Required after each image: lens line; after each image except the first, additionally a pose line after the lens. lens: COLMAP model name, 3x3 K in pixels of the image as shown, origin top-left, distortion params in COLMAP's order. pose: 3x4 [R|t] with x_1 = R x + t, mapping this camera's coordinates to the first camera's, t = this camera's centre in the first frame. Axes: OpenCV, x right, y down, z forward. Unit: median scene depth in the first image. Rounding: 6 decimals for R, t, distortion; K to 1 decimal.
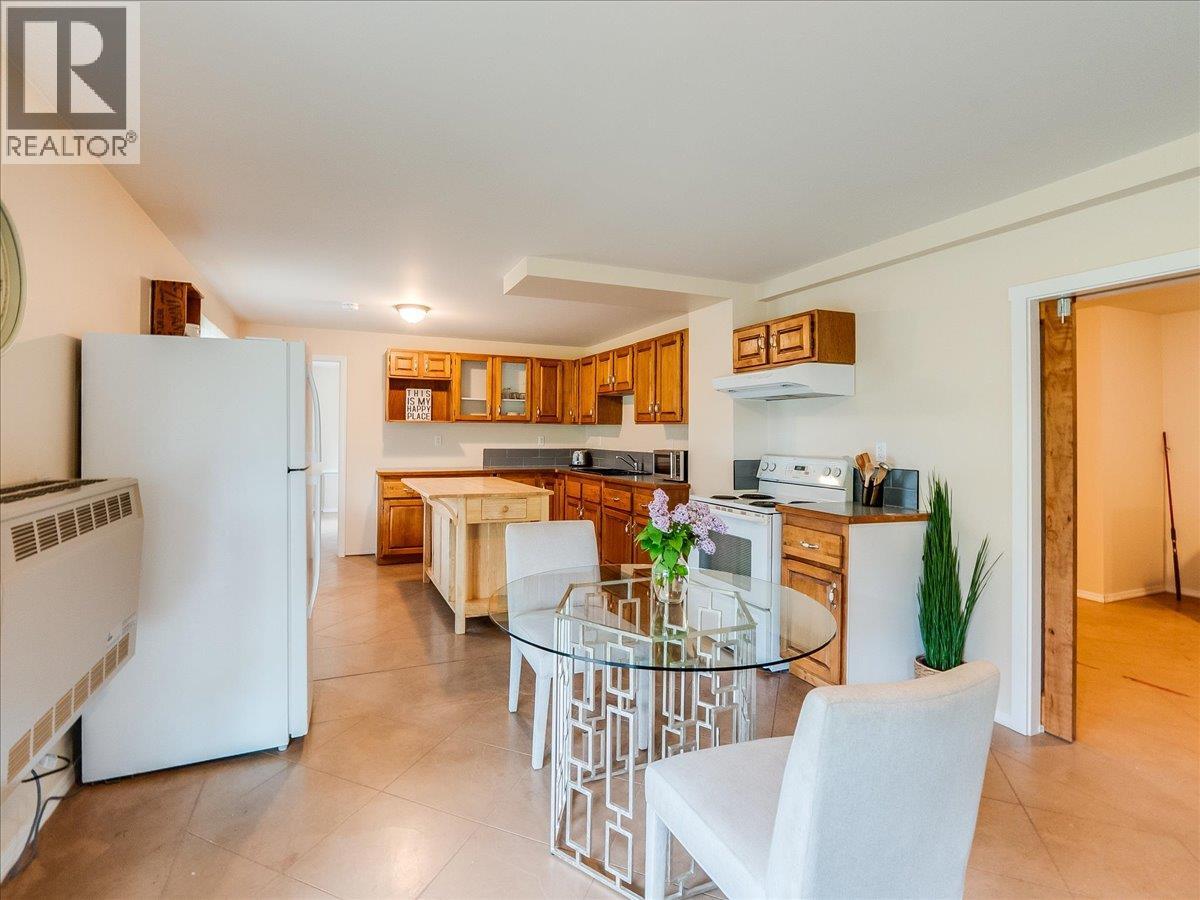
lens RADIAL K [[578.6, 0, 595.6], [0, 578.6, 439.2], [0, 0, 1]] dist [-0.005188, -0.001263]
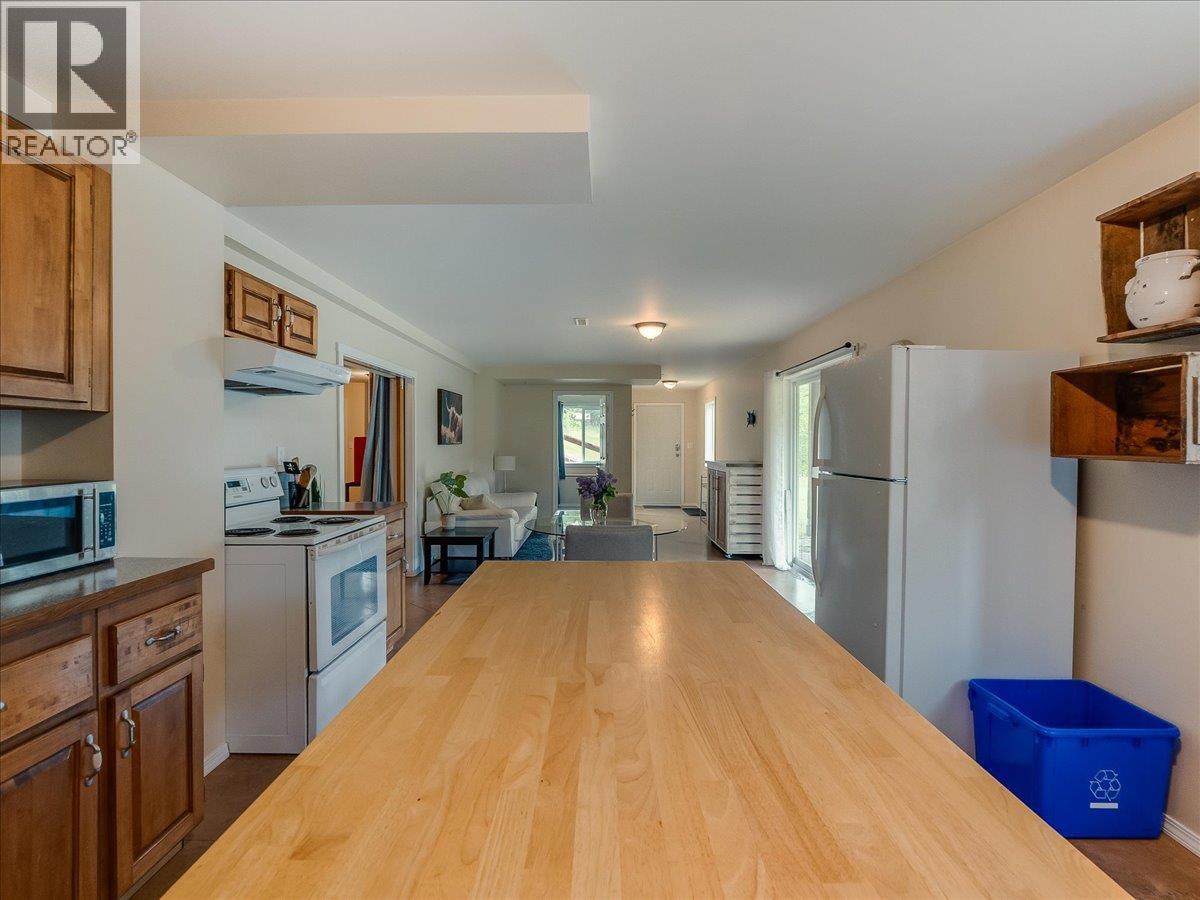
lens RADIAL K [[564.4, 0, 602.1], [0, 564.4, 444.3], [0, 0, 1]] dist [-0.005253, -0.000672]
pose [[-0.908415, -0.006650, 0.418017, -0.381783], [0.001957, 0.999795, 0.020159, -0.015070], [-0.418065, 0.019131, -0.908216, 1.464877]]
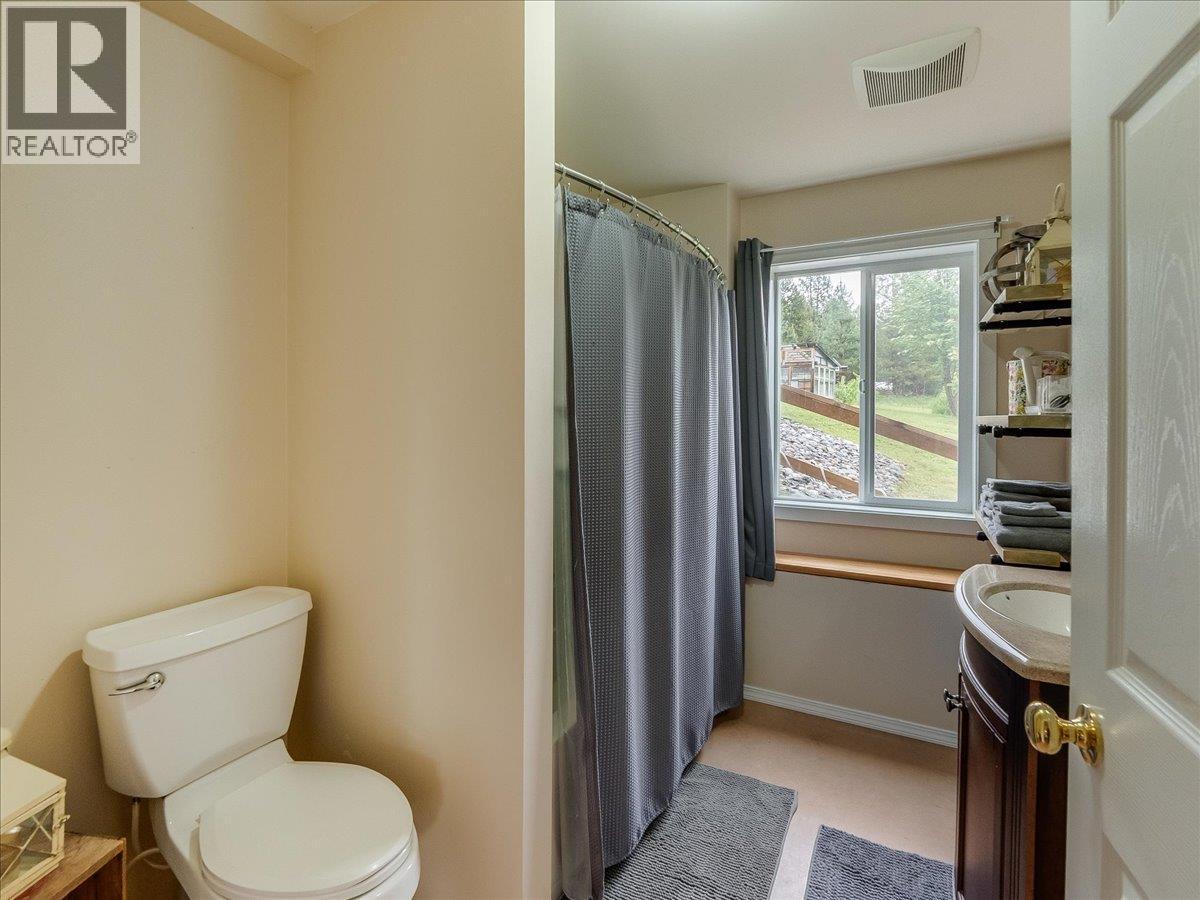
lens RADIAL K [[566.1, 0, 595.2], [0, 566.1, 452.3], [0, 0, 1]] dist [-0.010198, -0.000690]
pose [[-0.609761, -0.011576, 0.792501, 0.749143], [0.008748, 0.999734, 0.021334, 0.080953], [-0.792537, 0.019941, -0.609497, -0.792735]]
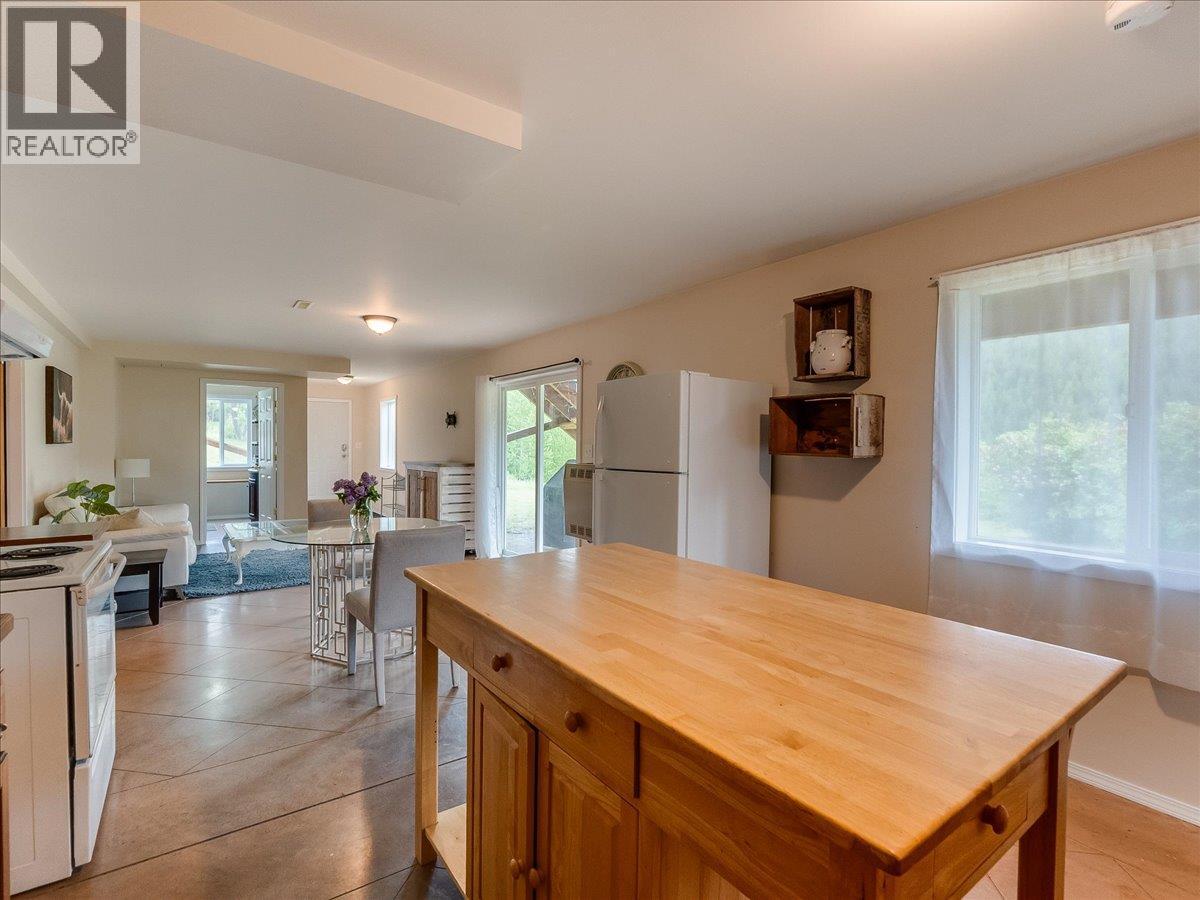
lens RADIAL K [[566.1, 0, 595.2], [0, 566.1, 452.3], [0, 0, 1]] dist [-0.010198, -0.000690]
pose [[-0.981590, -0.007748, -0.190844, -0.151256], [-0.013732, 0.999454, 0.030049, -0.015112], [0.190507, 0.032116, -0.981160, 1.543466]]
